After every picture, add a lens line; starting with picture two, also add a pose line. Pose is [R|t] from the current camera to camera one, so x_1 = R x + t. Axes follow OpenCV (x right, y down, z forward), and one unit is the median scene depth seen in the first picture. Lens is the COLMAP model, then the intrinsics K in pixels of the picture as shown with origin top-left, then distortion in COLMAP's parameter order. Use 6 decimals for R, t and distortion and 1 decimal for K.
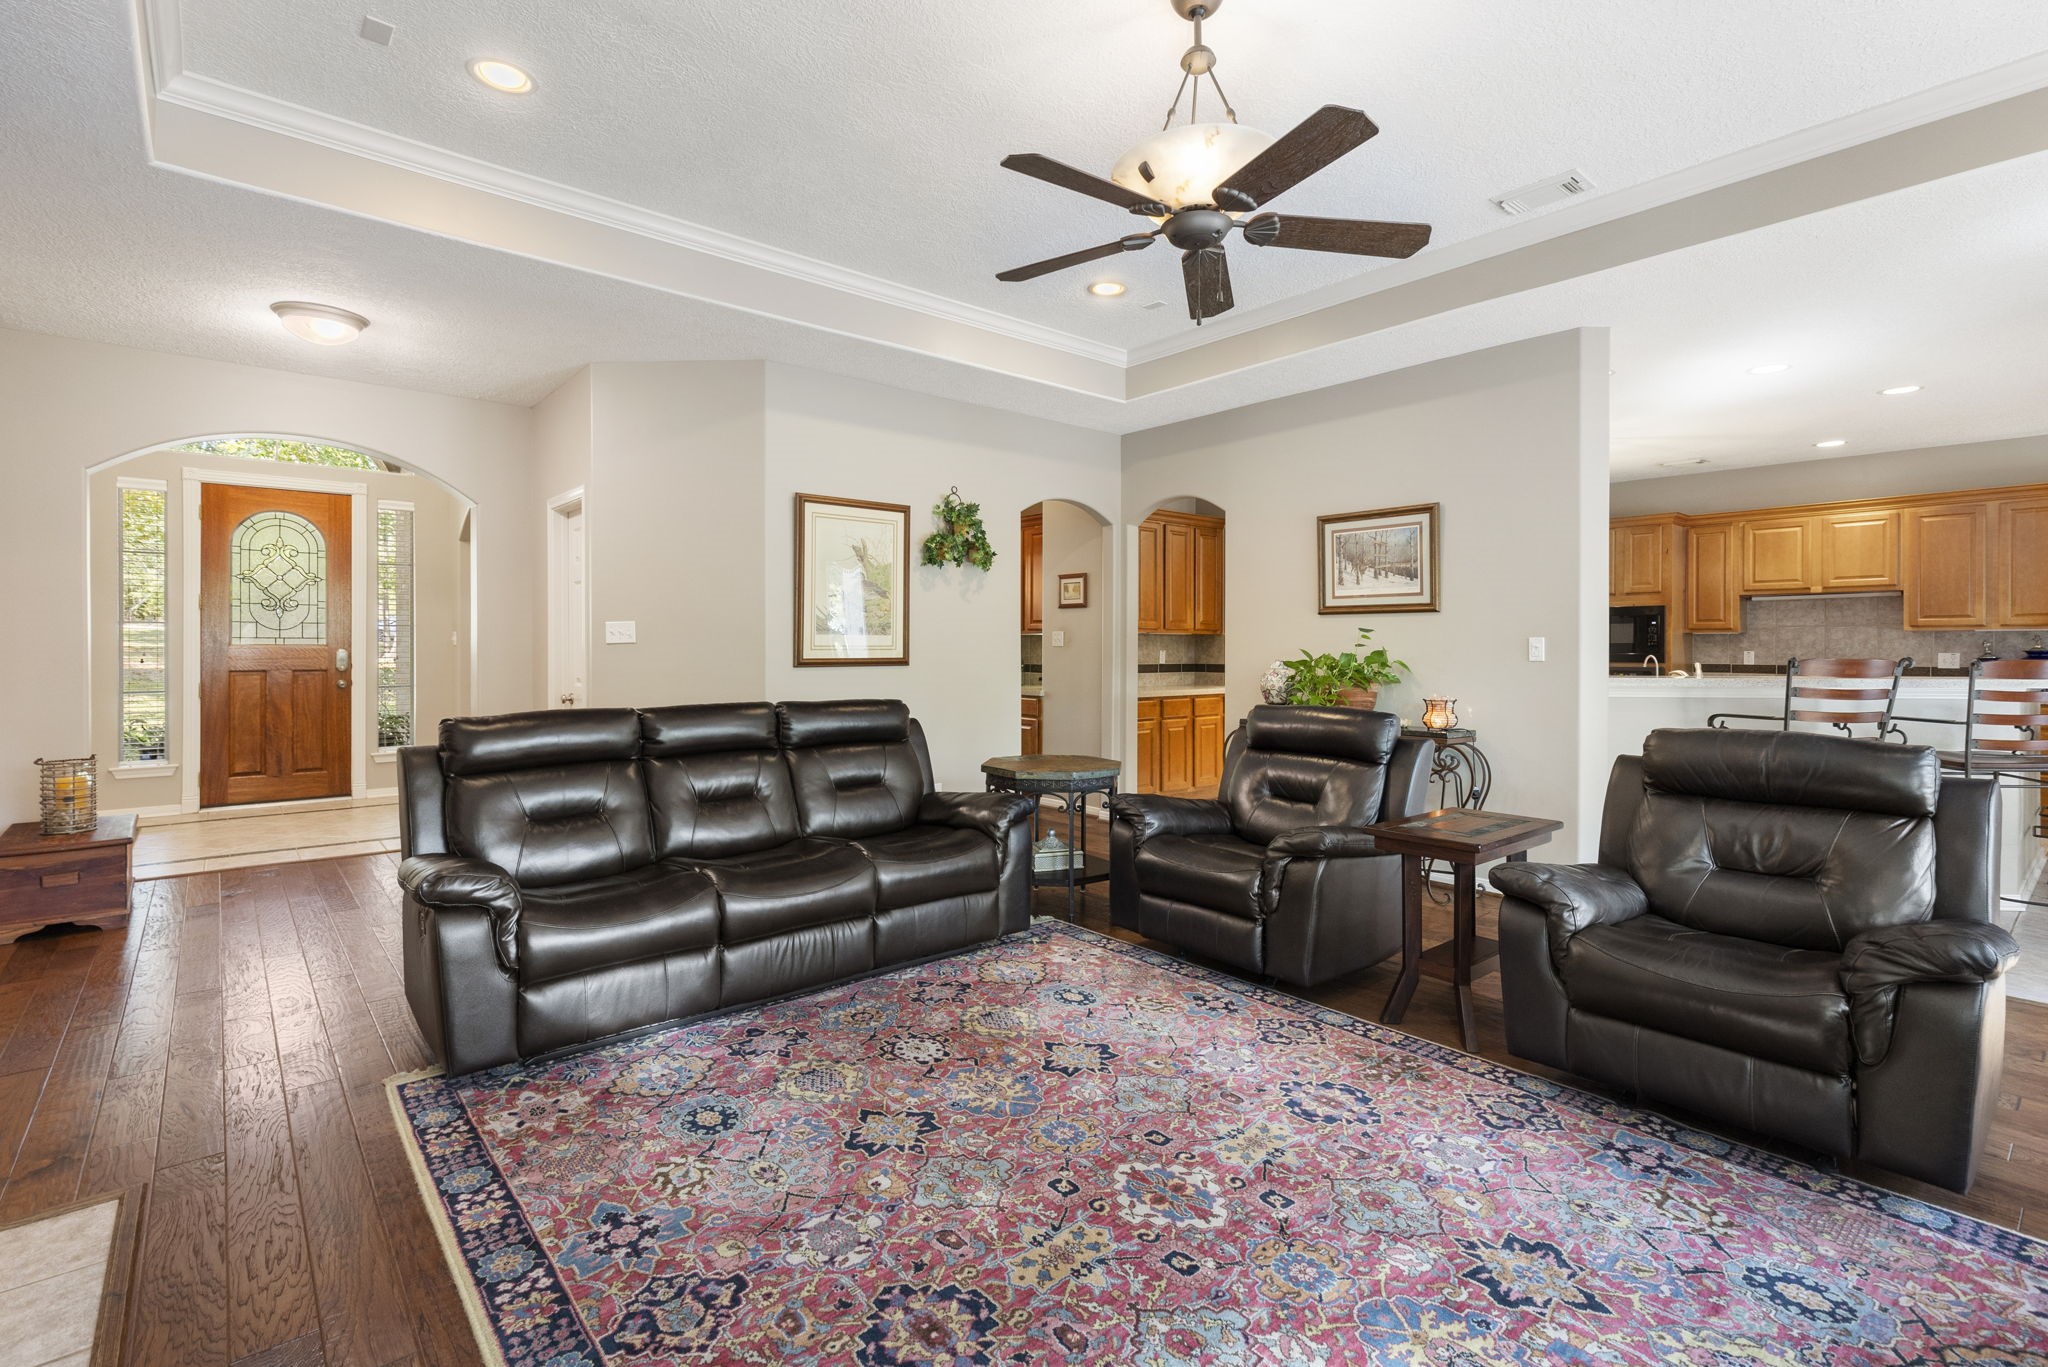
lens RADIAL K [[939.3, 0, 1035.8], [0, 939.3, 647.6], [0, 0, 1]] dist [0.006076, -0.000200]
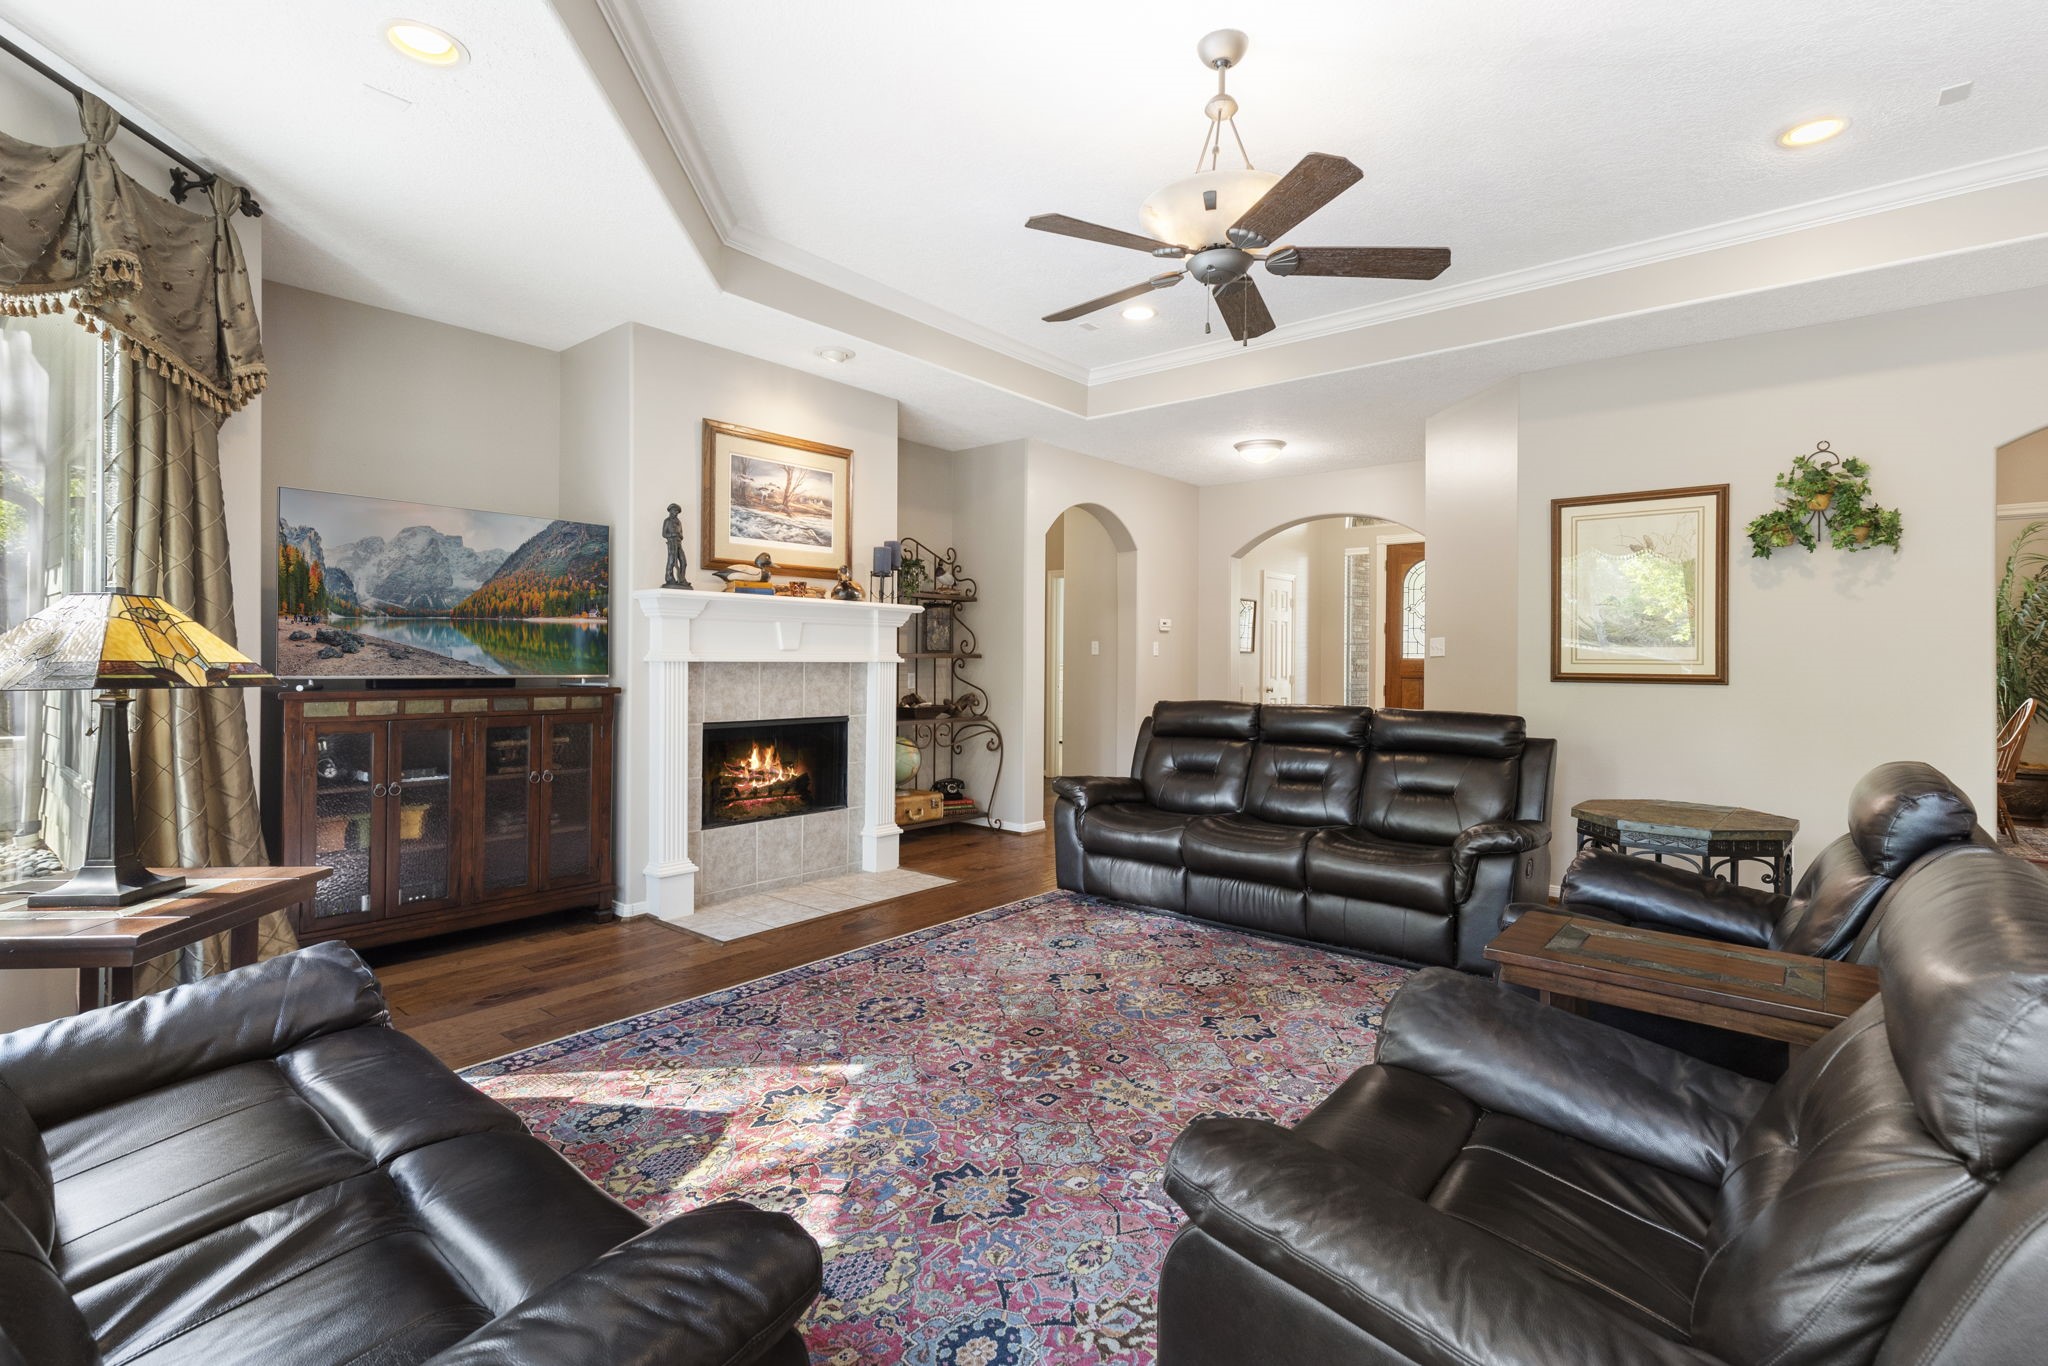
lens RADIAL K [[939.3, 0, 1027.1], [0, 939.3, 667.4], [0, 0, 1]] dist [0.006076, -0.000200]
pose [[0.171423, 0.009497, -0.985152, 1.120118], [-0.006783, 0.999941, 0.008460, 0.003182], [0.985174, 0.005232, 0.171477, 0.575961]]
